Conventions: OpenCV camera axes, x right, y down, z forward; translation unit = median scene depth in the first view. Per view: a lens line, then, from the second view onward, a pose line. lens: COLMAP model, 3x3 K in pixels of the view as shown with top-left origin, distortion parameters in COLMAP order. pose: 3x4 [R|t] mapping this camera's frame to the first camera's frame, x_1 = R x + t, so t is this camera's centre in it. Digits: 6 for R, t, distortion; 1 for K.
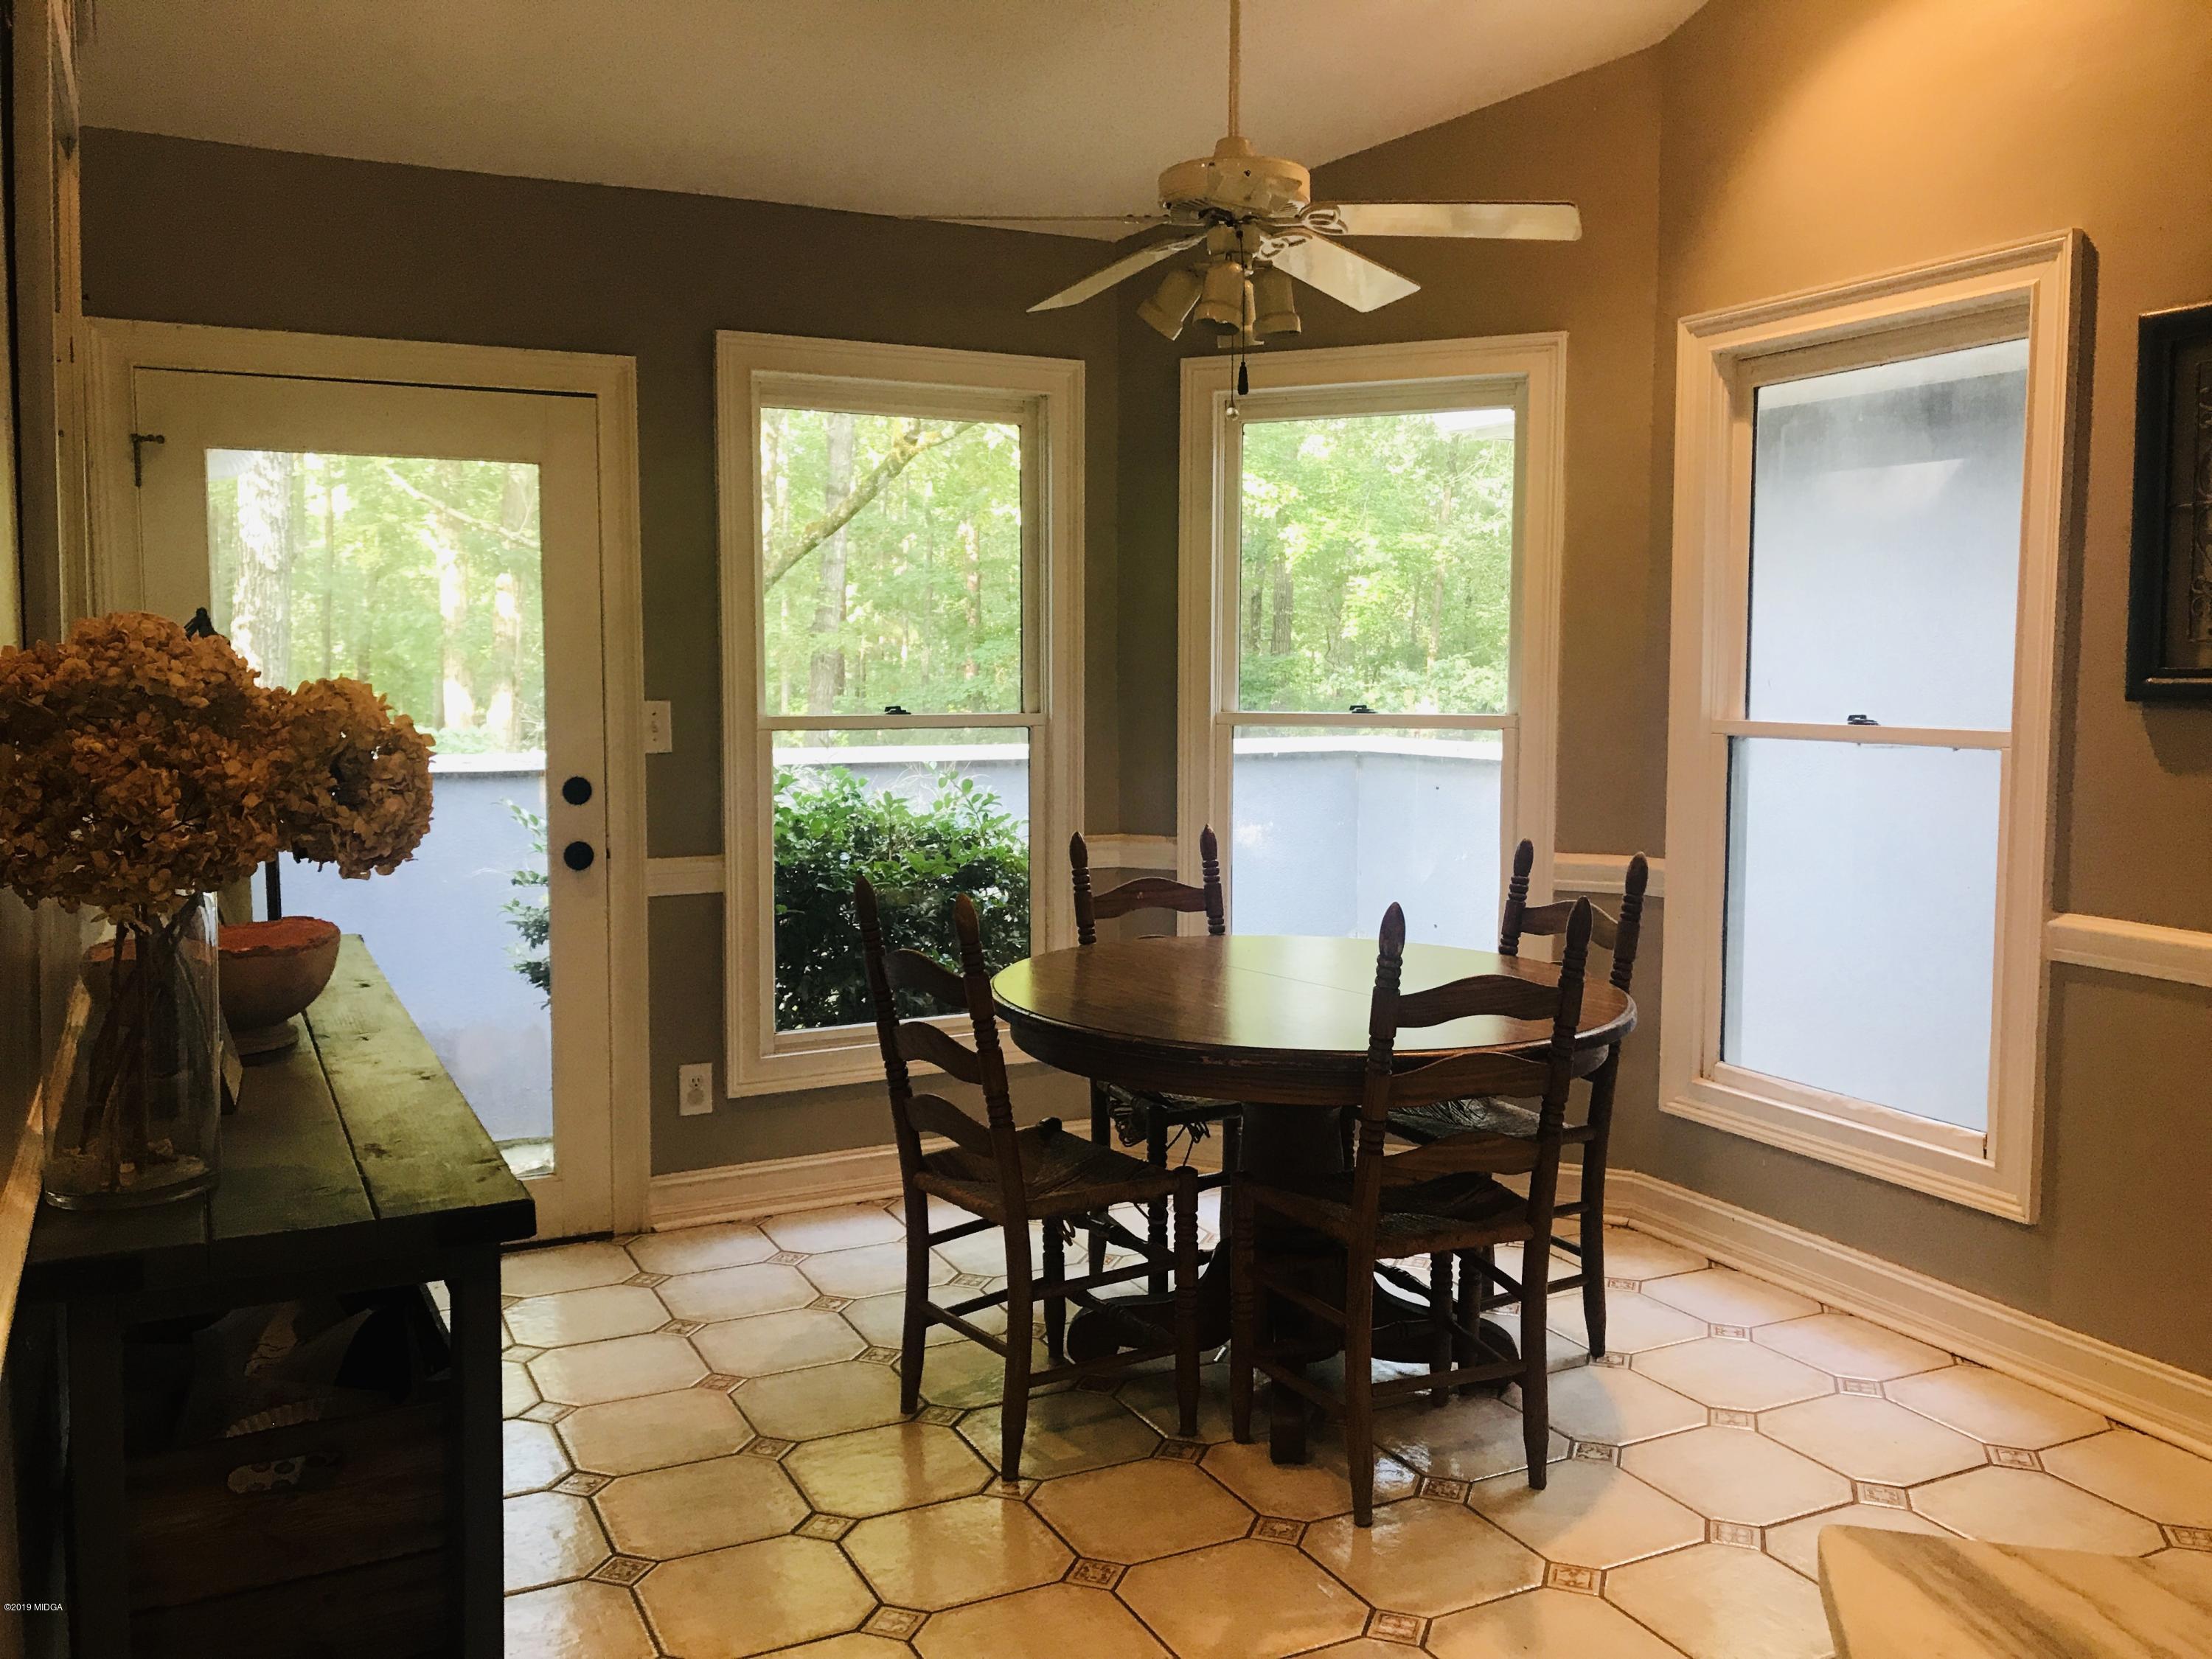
lens RADIAL K [[1813.5, 0, 1097.8], [0, 1813.5, 828.9], [0, 0, 1]] dist [0.038286, -0.050249]
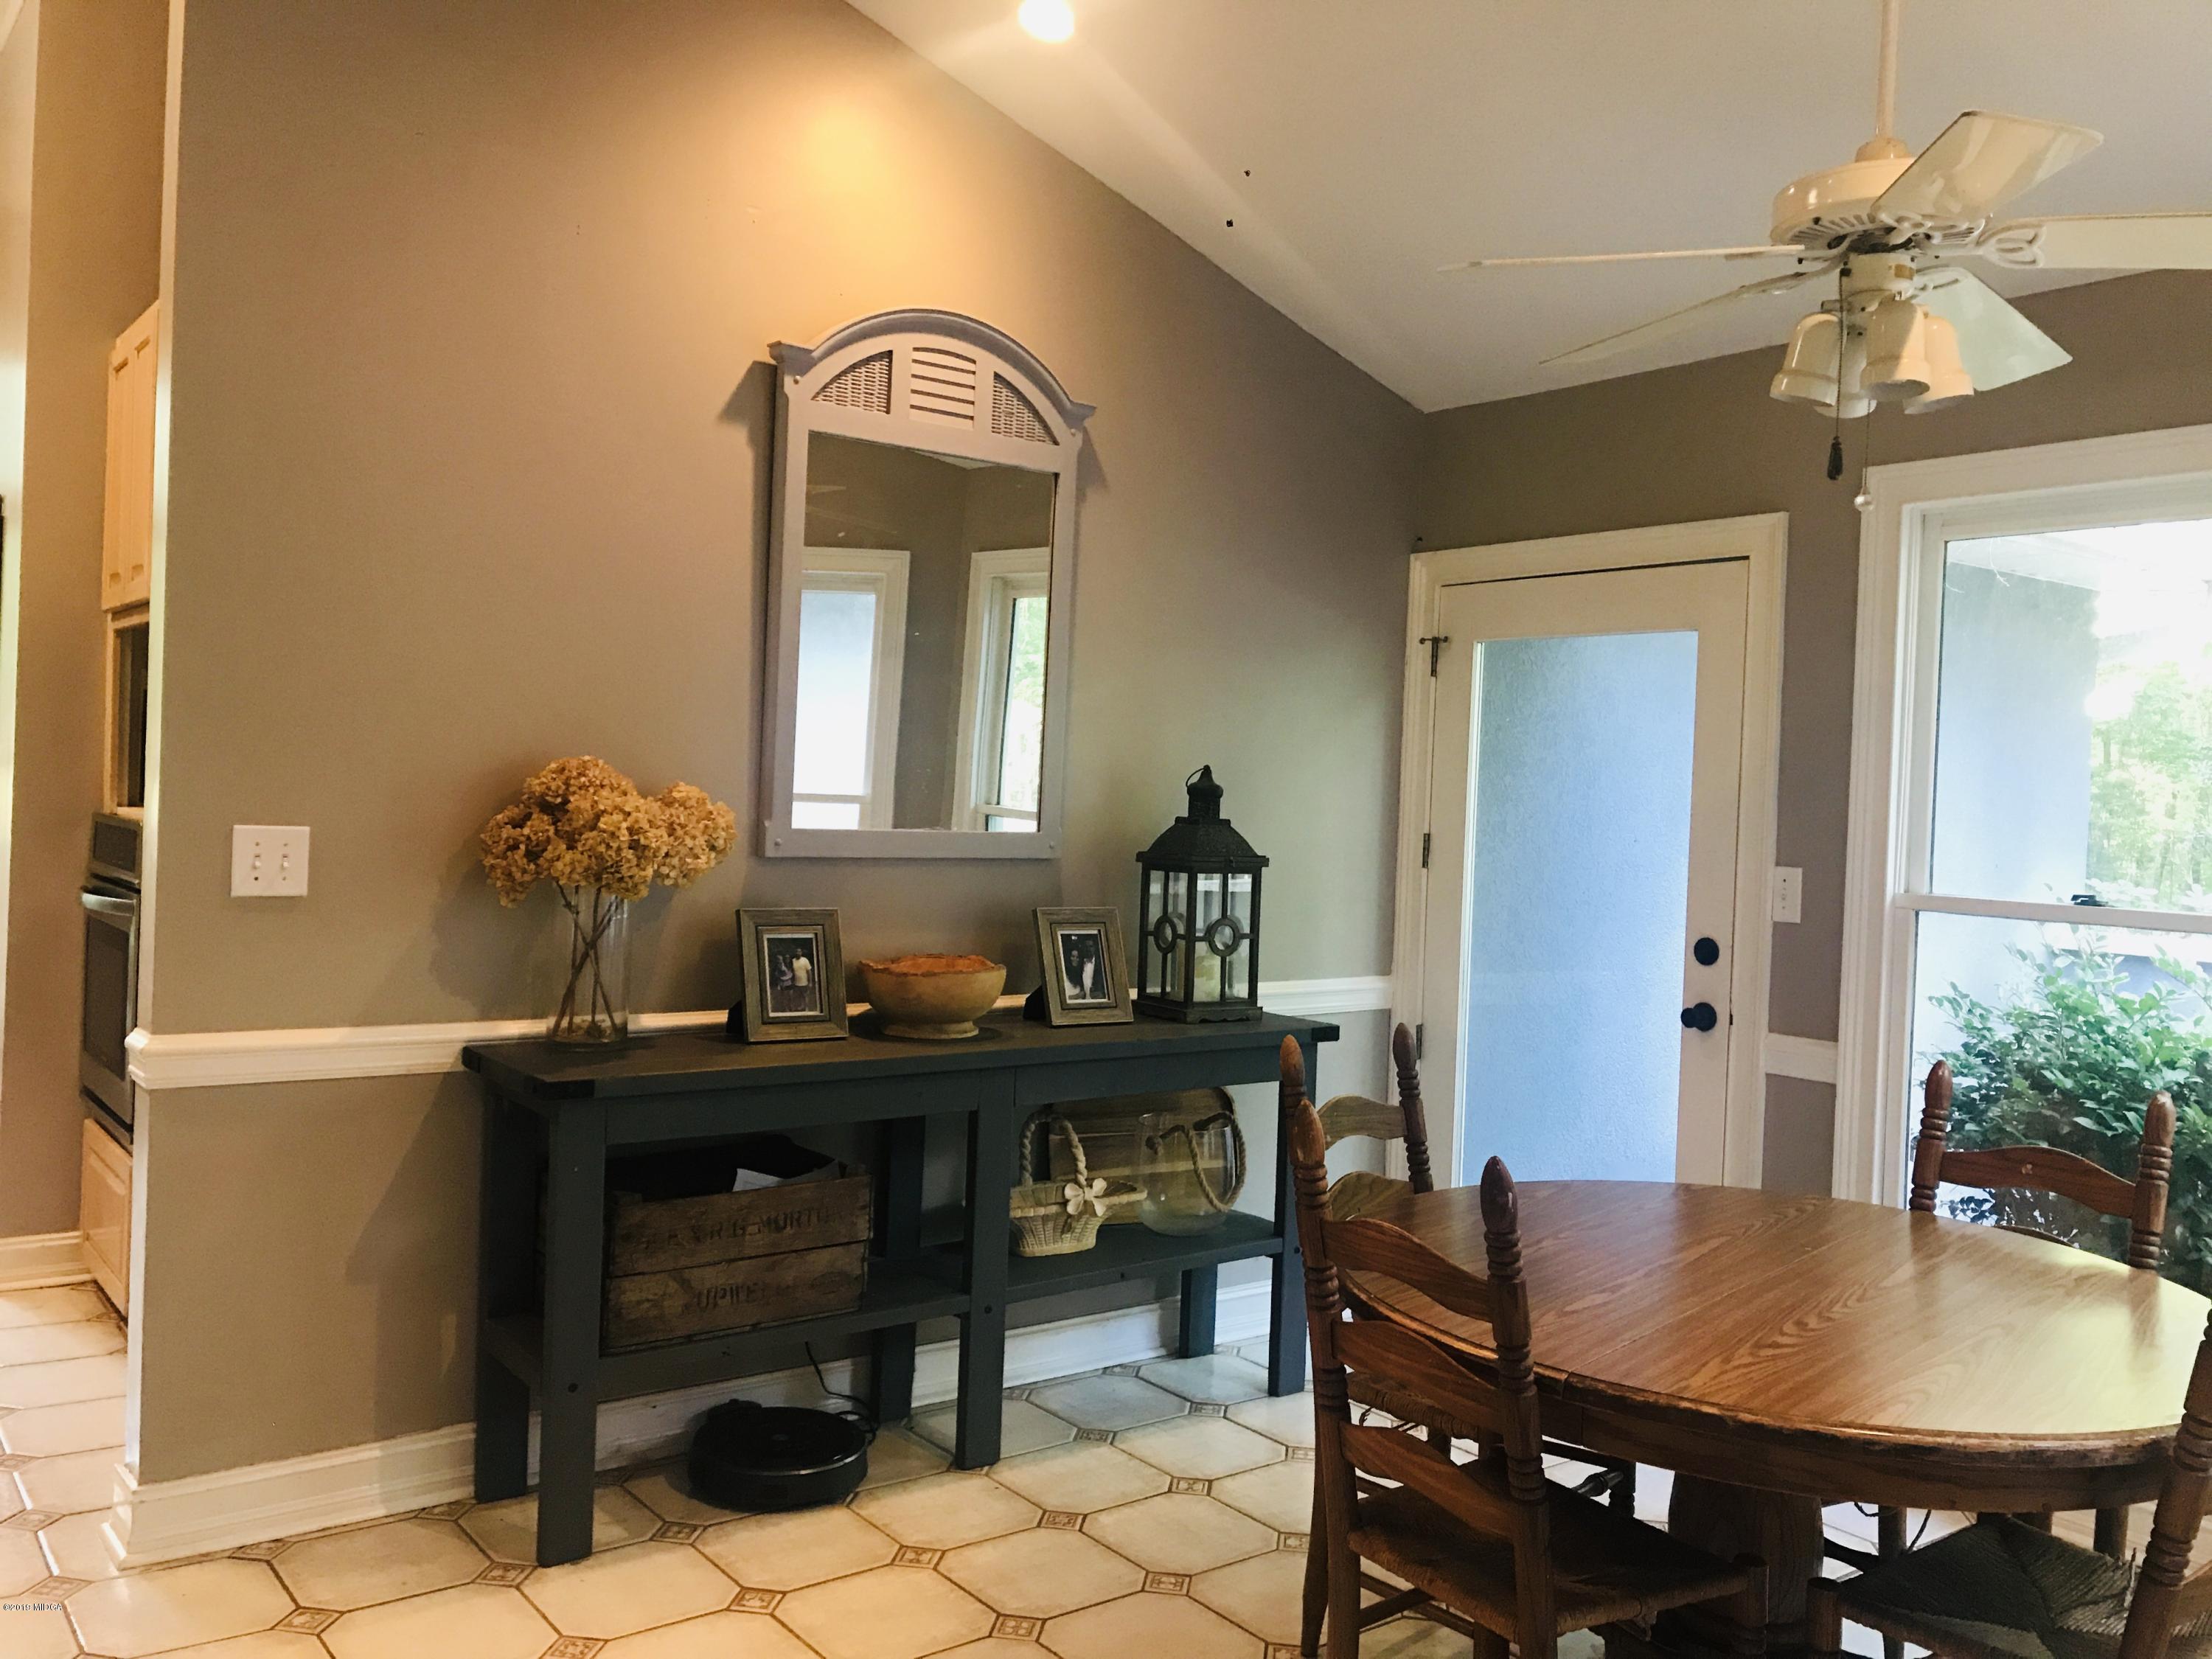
lens RADIAL K [[1813.5, 0, 1105.2], [0, 1813.5, 824.4], [0, 0, 1]] dist [0.038286, -0.050249]
pose [[0.187787, 0.018499, -0.982035, 0.705266], [-0.139759, 0.990153, -0.008073, -0.039944], [0.972216, 0.138764, 0.188524, 0.540636]]
